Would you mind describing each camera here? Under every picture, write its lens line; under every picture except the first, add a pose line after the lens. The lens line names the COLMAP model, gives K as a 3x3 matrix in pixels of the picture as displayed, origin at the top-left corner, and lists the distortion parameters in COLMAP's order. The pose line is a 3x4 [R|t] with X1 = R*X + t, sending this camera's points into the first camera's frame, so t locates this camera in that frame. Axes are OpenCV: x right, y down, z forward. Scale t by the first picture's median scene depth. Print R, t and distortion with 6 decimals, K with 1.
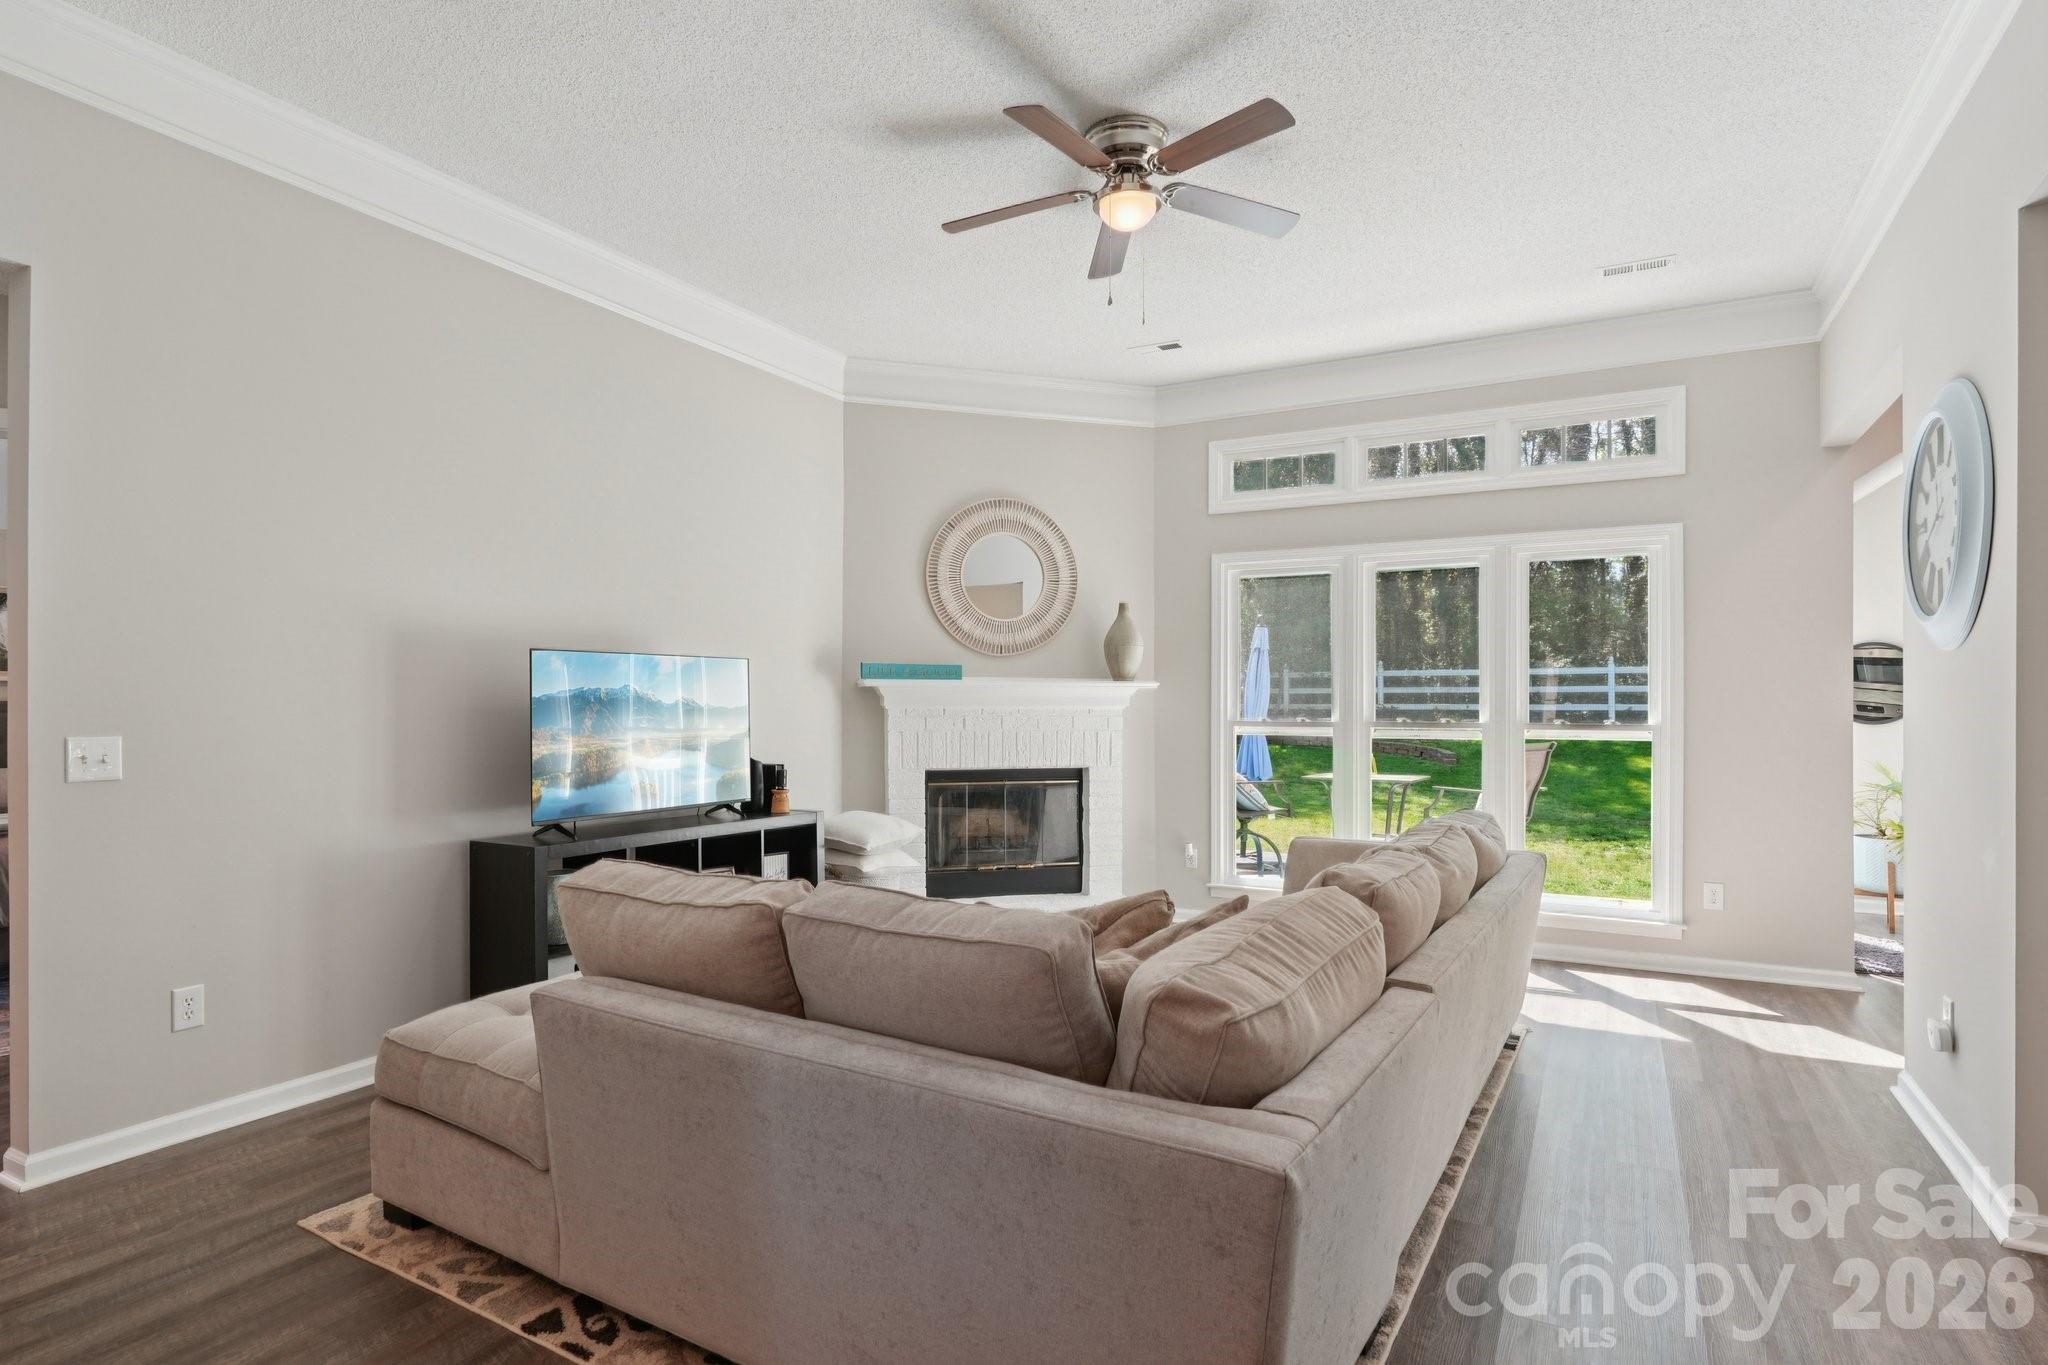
lens RADIAL K [[1077.7, 0, 1019.9], [0, 1077.7, 702.7], [0, 0, 1]] dist [0.006340, -0.001905]
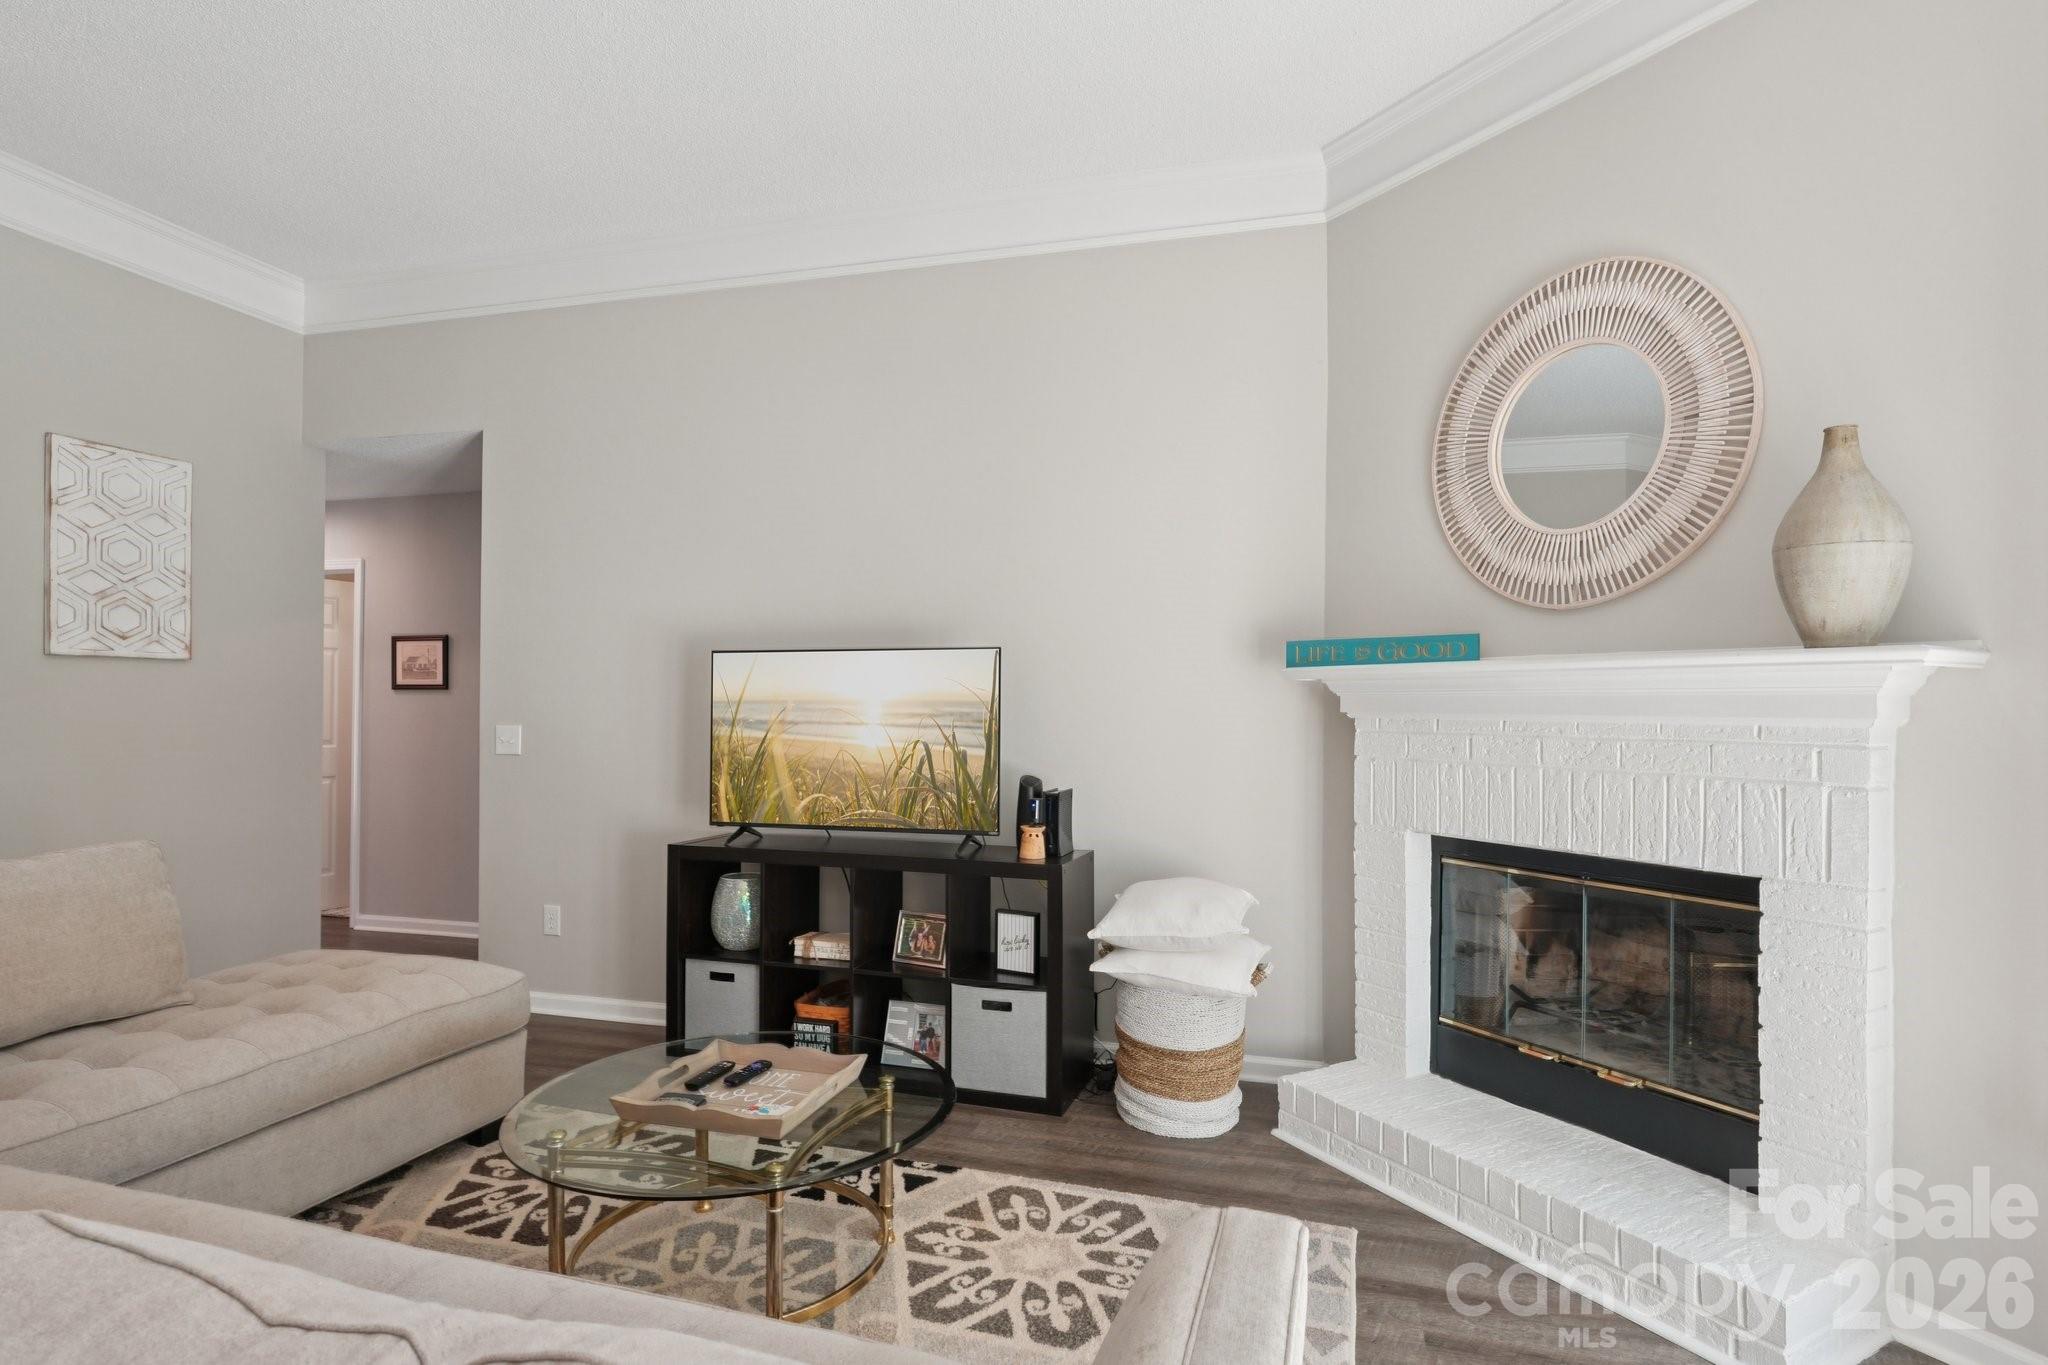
lens RADIAL K [[1077.7, 0, 971.4], [0, 1077.7, 713.0], [0, 0, 1]] dist [0.006340, -0.001905]
pose [[0.223967, 0.002428, -0.974594, 0.422928], [-0.007193, 0.999974, 0.000838, 0.004008], [0.974570, 0.006822, 0.223979, 0.709633]]
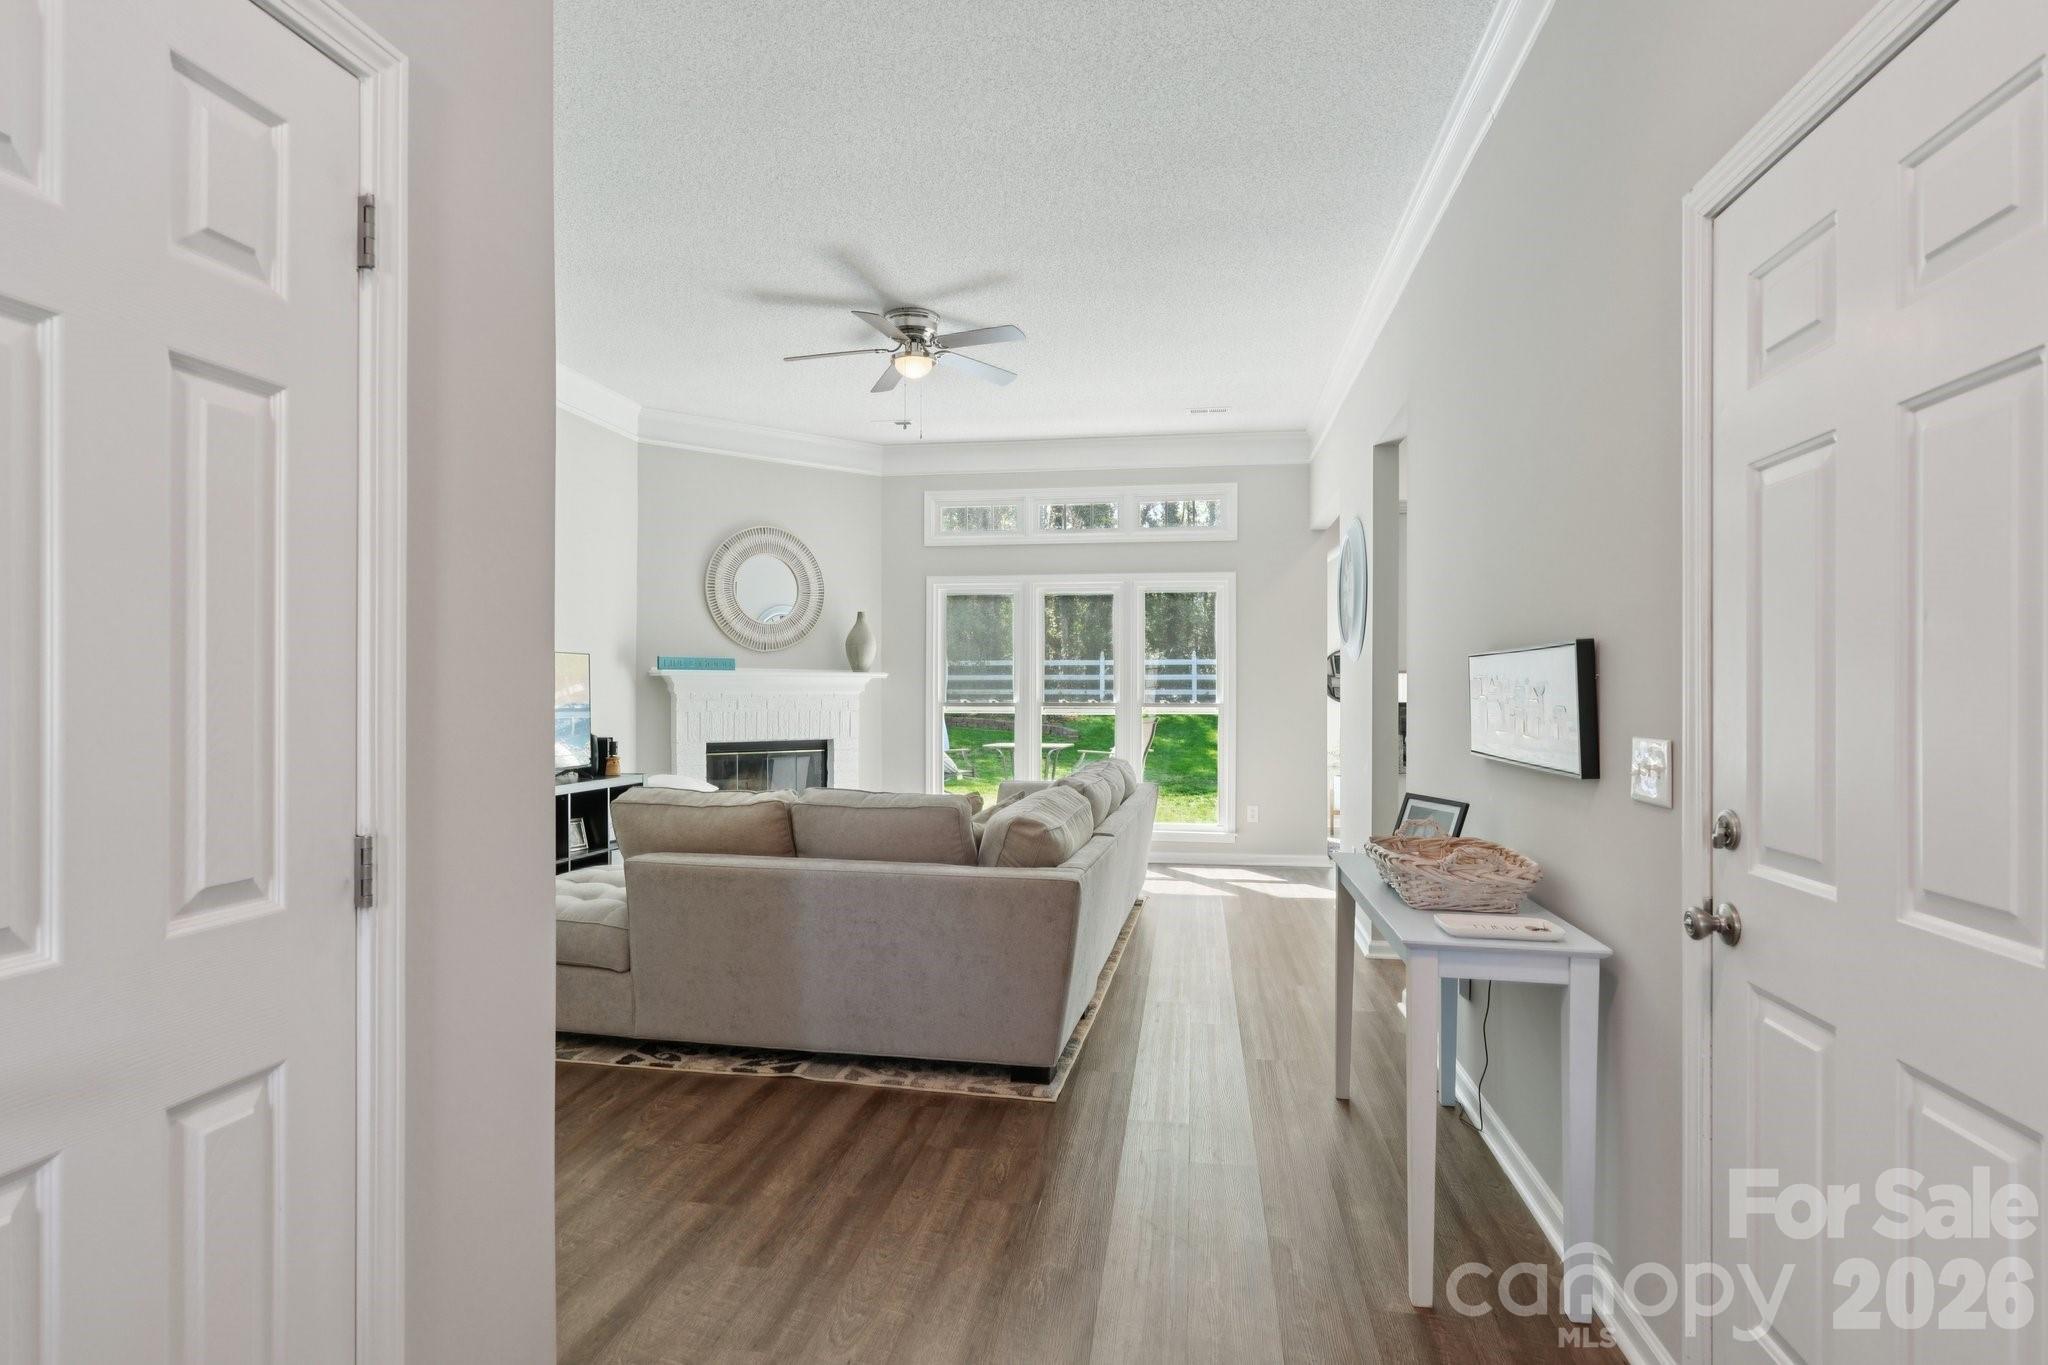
lens RADIAL K [[1077.7, 0, 1017.4], [0, 1077.7, 688.0], [0, 0, 1]] dist [0.006340, -0.001905]
pose [[0.943094, 0.000383, 0.332526, -0.175009], [-0.000391, 1.000000, -0.000043, -0.000905], [-0.332526, -0.000089, 0.943094, -0.317462]]
